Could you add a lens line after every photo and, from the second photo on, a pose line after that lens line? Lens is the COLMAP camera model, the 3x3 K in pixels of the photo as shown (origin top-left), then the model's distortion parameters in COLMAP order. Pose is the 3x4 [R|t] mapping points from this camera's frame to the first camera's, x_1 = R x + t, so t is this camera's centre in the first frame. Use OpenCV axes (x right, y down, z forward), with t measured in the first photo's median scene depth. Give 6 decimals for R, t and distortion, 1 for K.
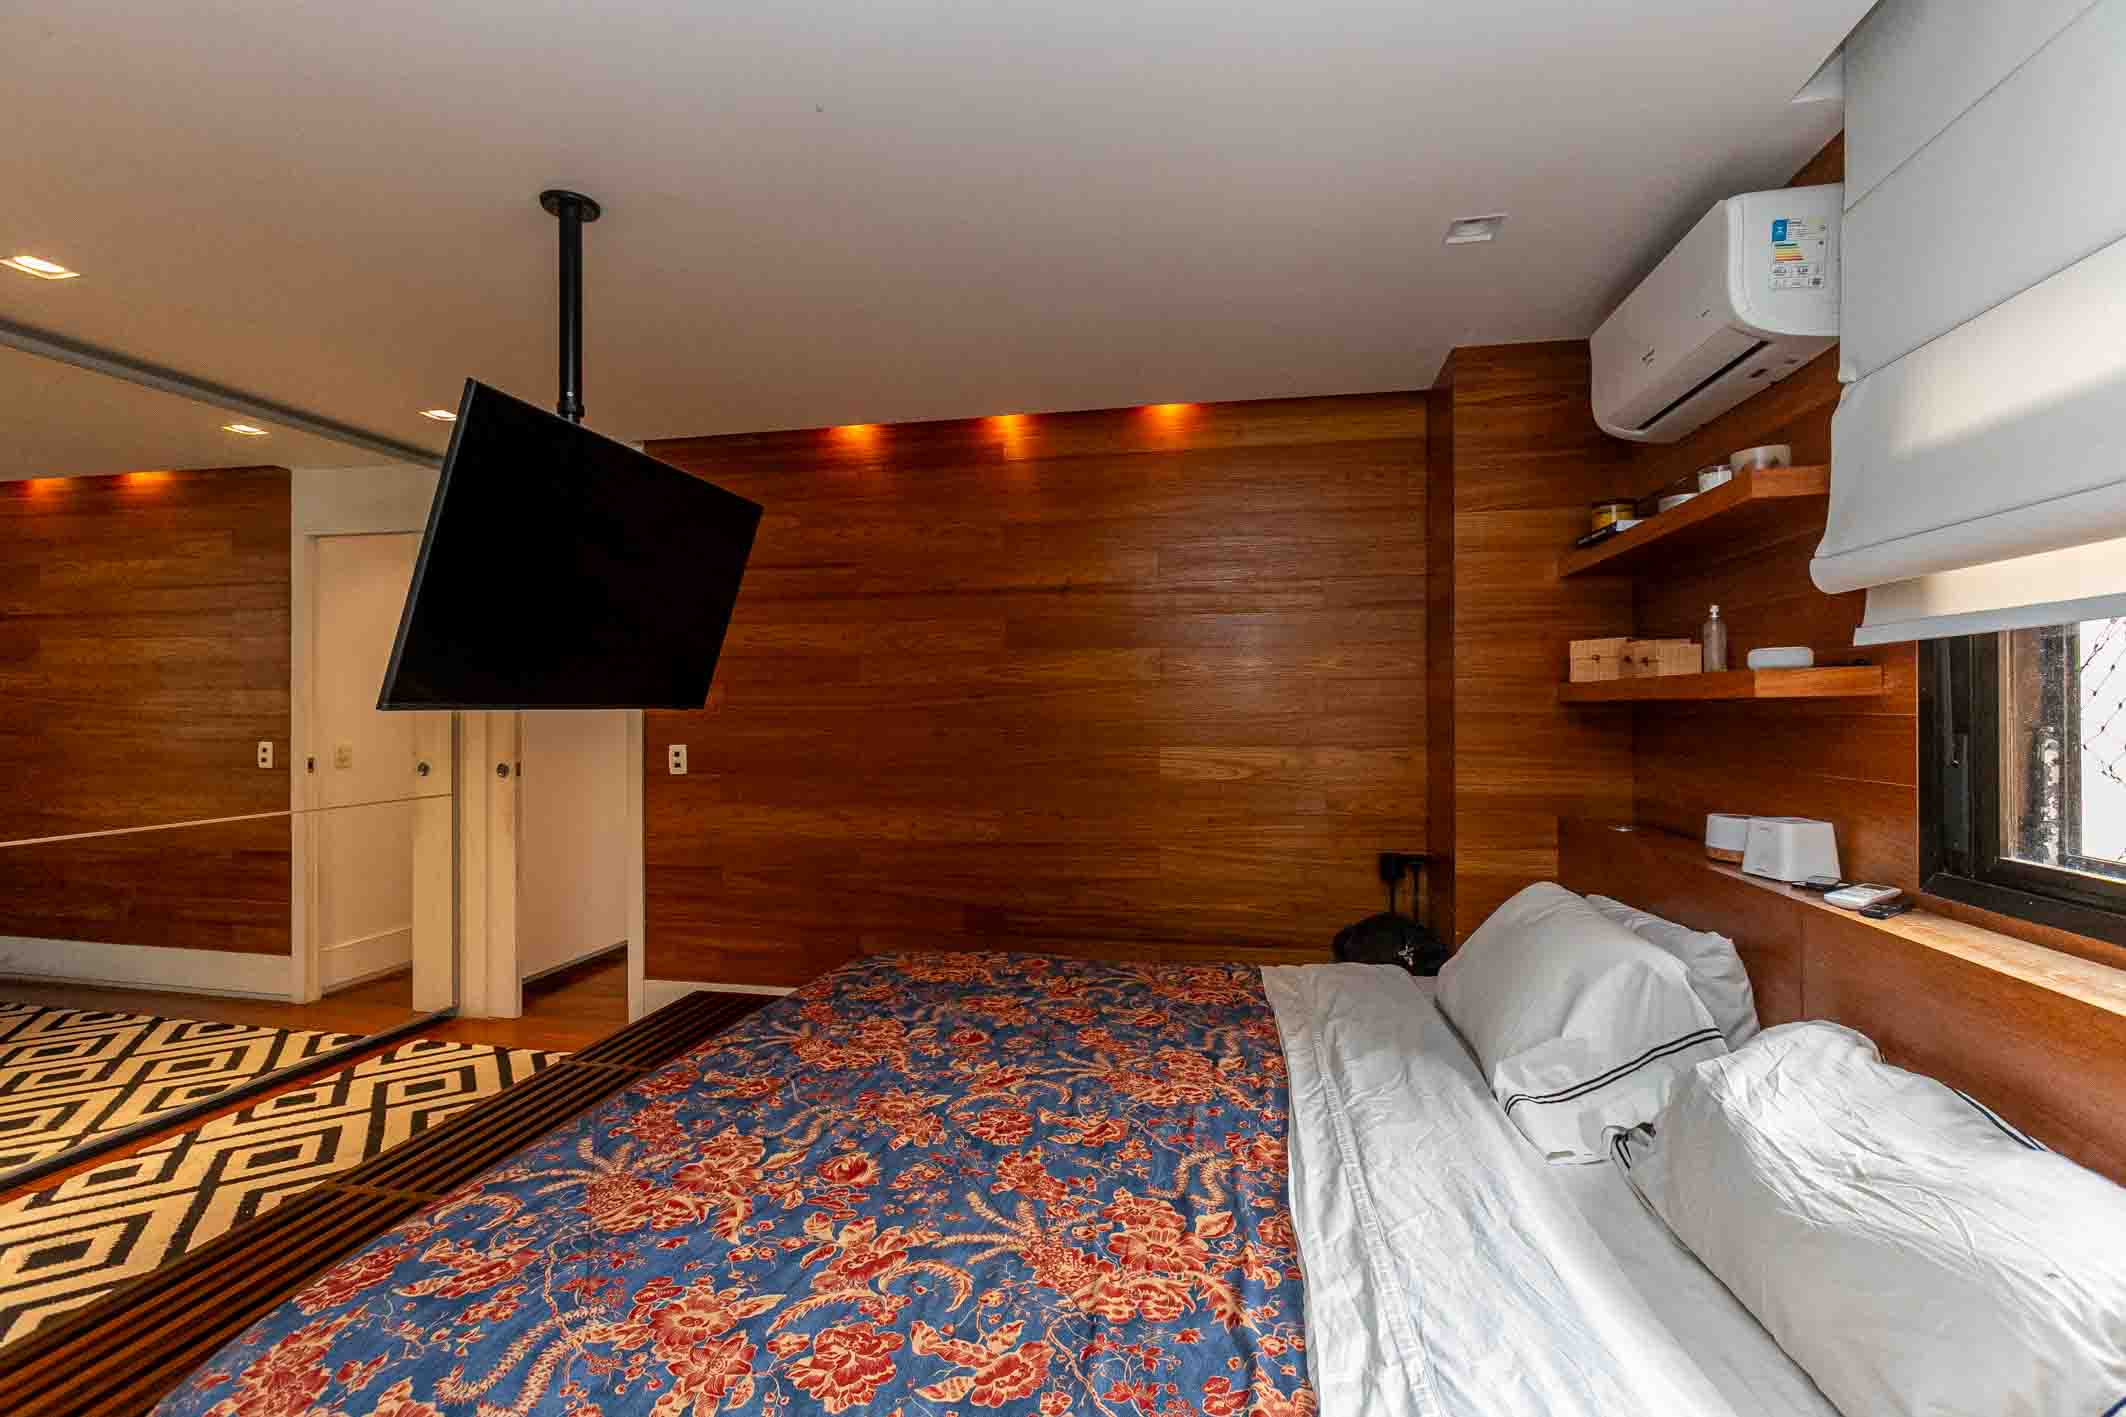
lens RADIAL K [[939.7, 0, 1059.9], [0, 939.7, 703.8], [0, 0, 1]] dist [-0.012661, 0.008048]
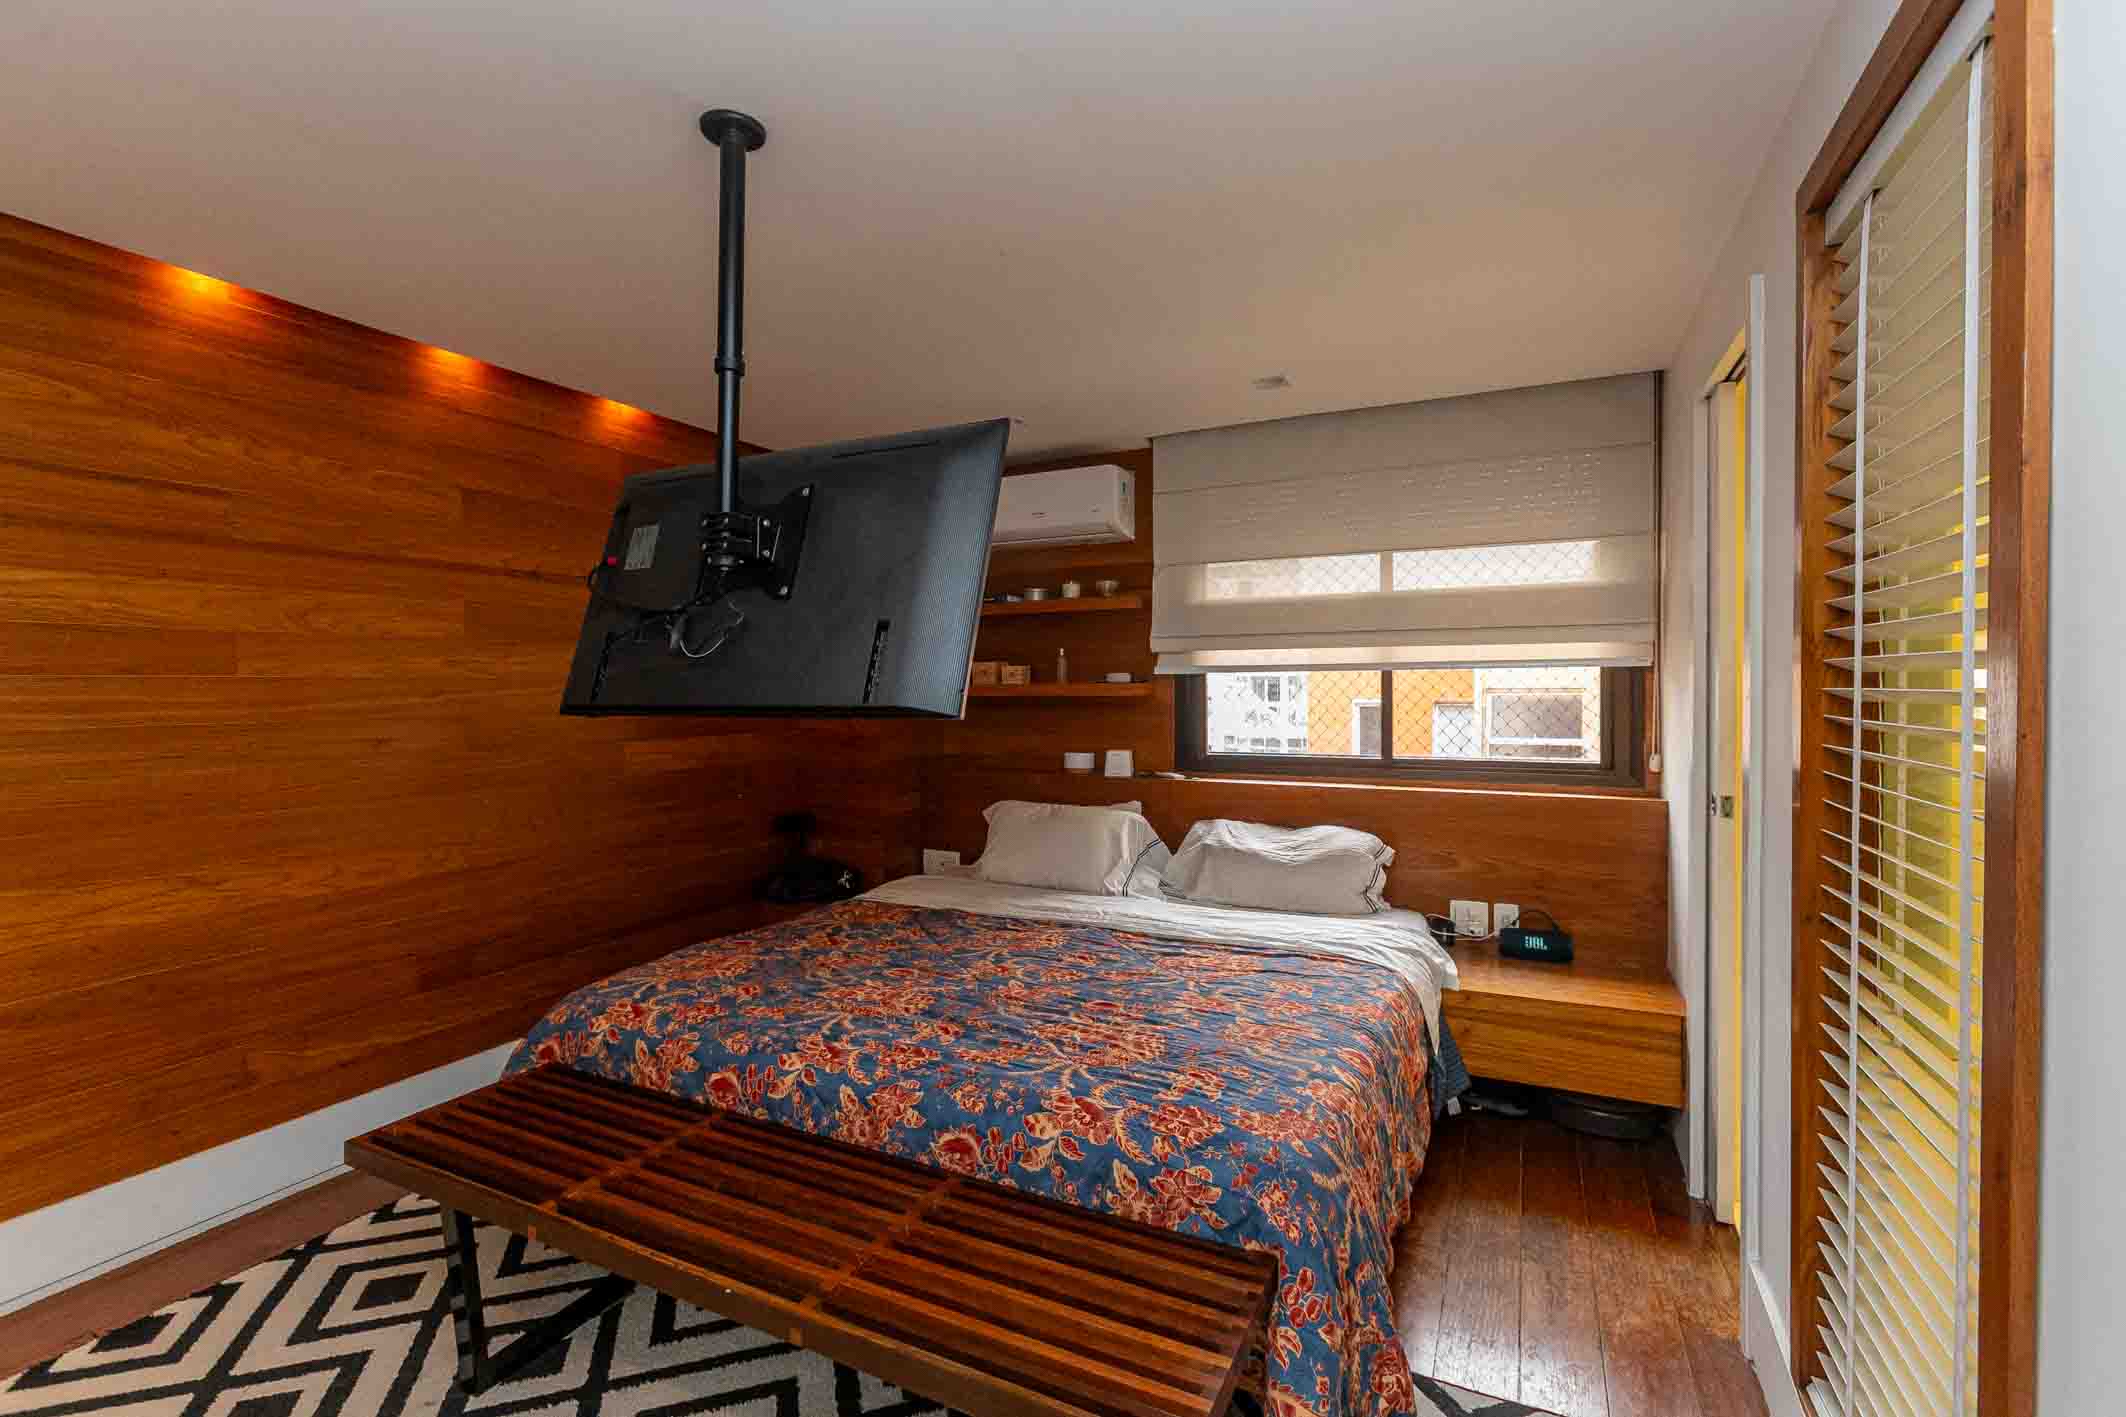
lens RADIAL K [[939.7, 0, 1059.9], [0, 939.7, 703.8], [0, 0, 1]] dist [-0.012661, 0.008048]
pose [[0.270297, -0.017774, 0.962613, -1.207929], [-0.000437, 0.999827, 0.018584, -0.024467], [-0.962777, -0.005444, 0.270242, 0.450180]]
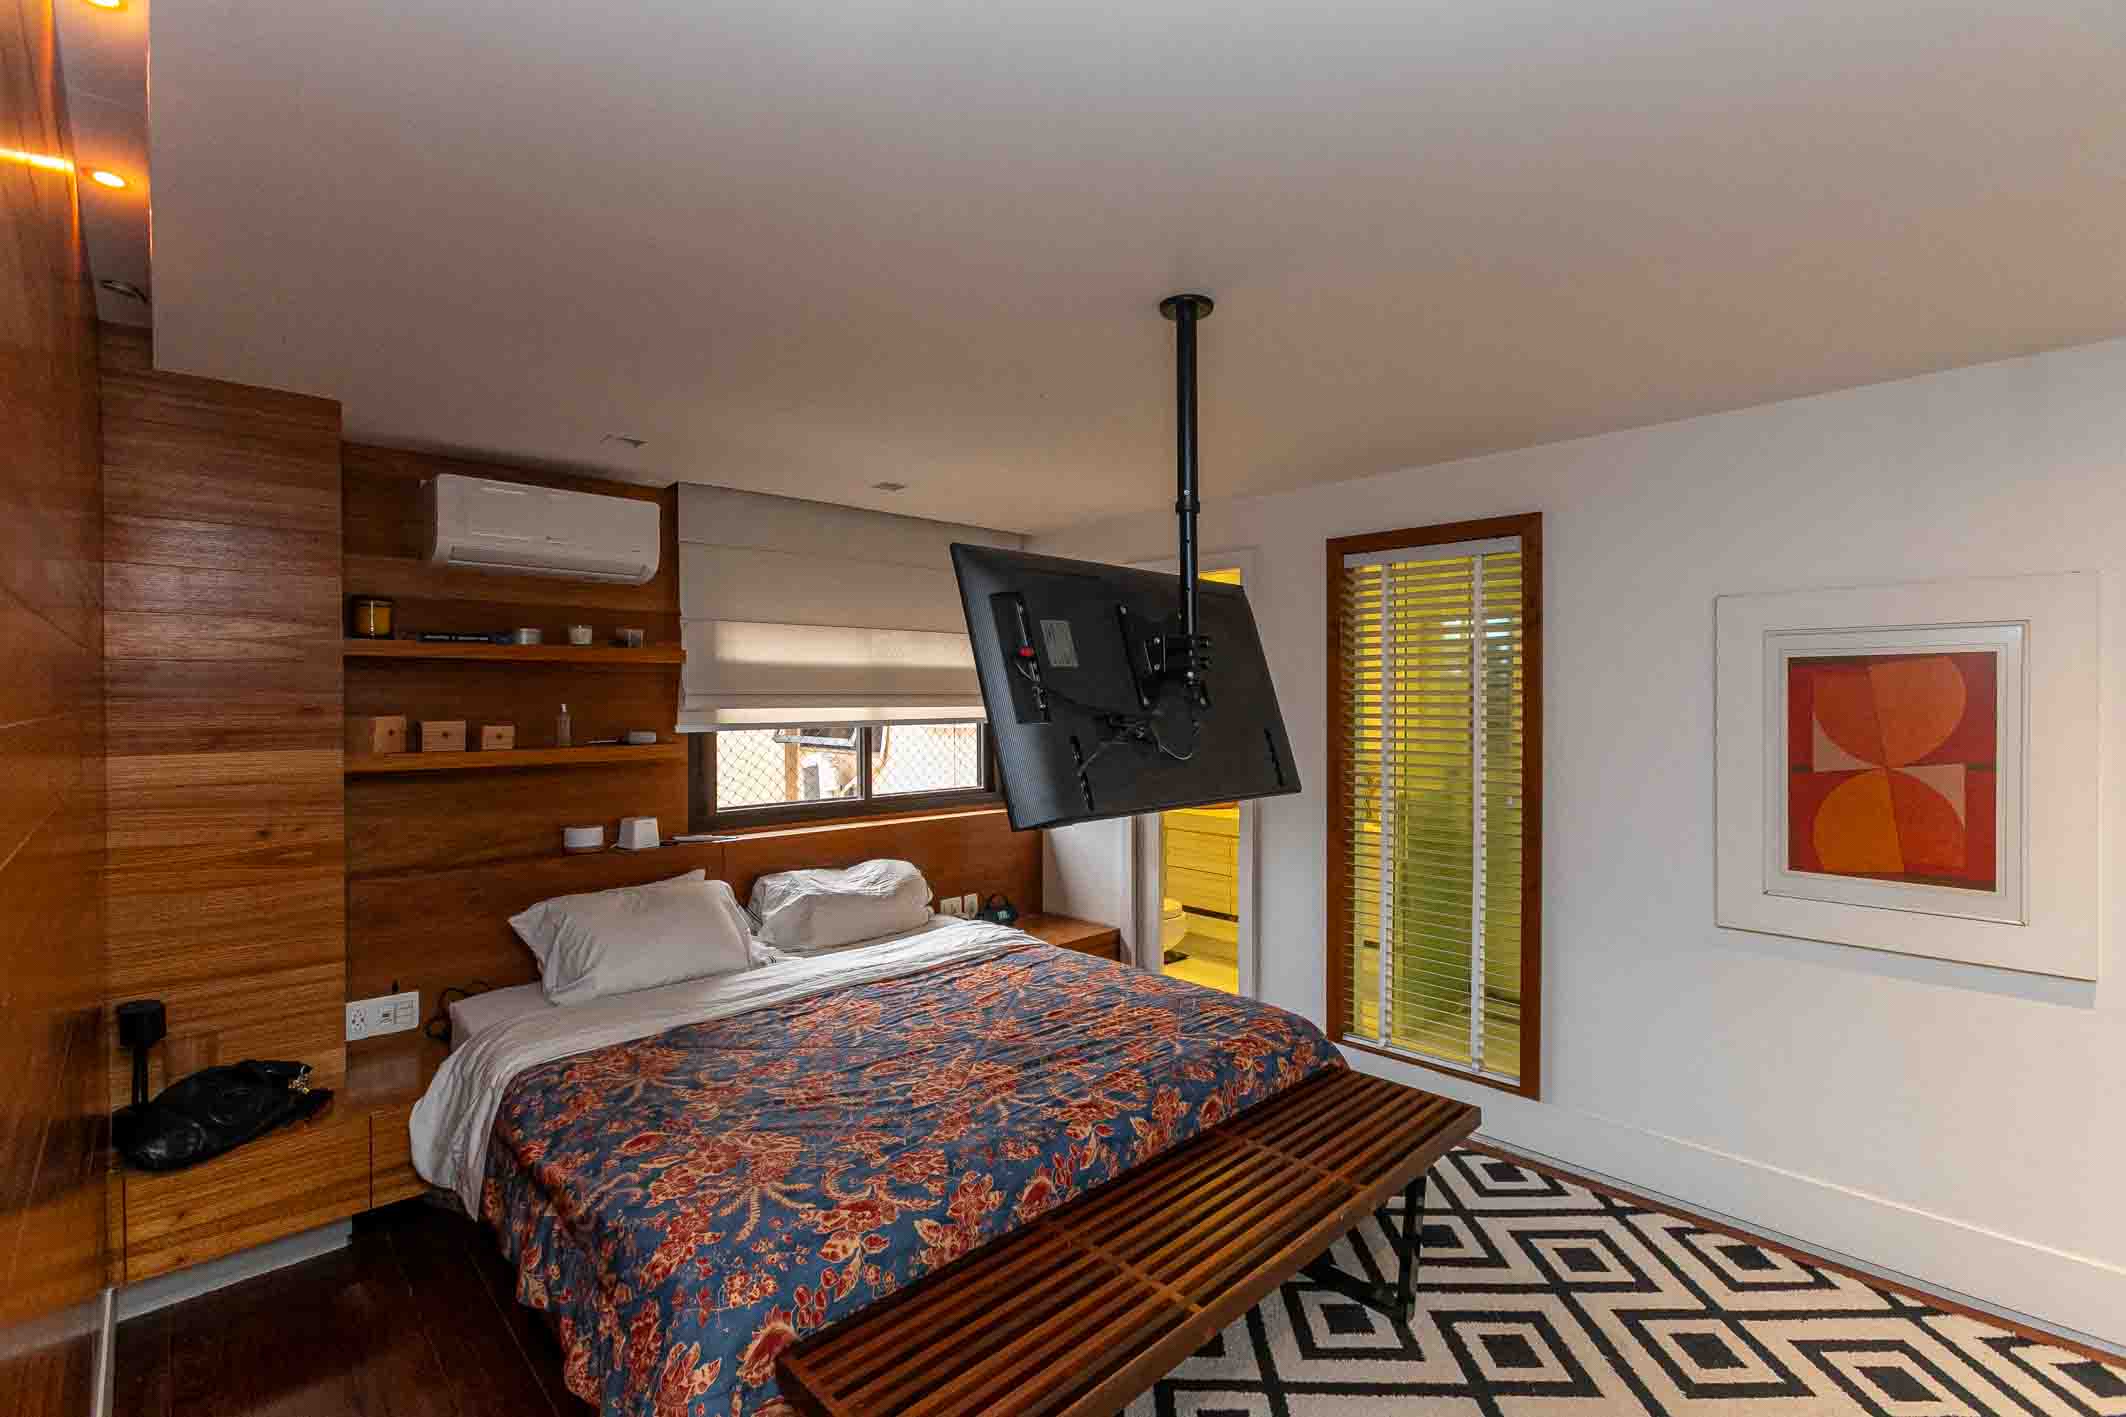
lens RADIAL K [[939.7, 0, 1059.9], [0, 939.7, 703.8], [0, 0, 1]] dist [-0.012661, 0.008048]
pose [[-0.816794, -0.003317, 0.576920, -0.942115], [-0.002429, 0.999994, 0.002311, -0.108544], [-0.576924, 0.000487, -0.816798, 1.800737]]
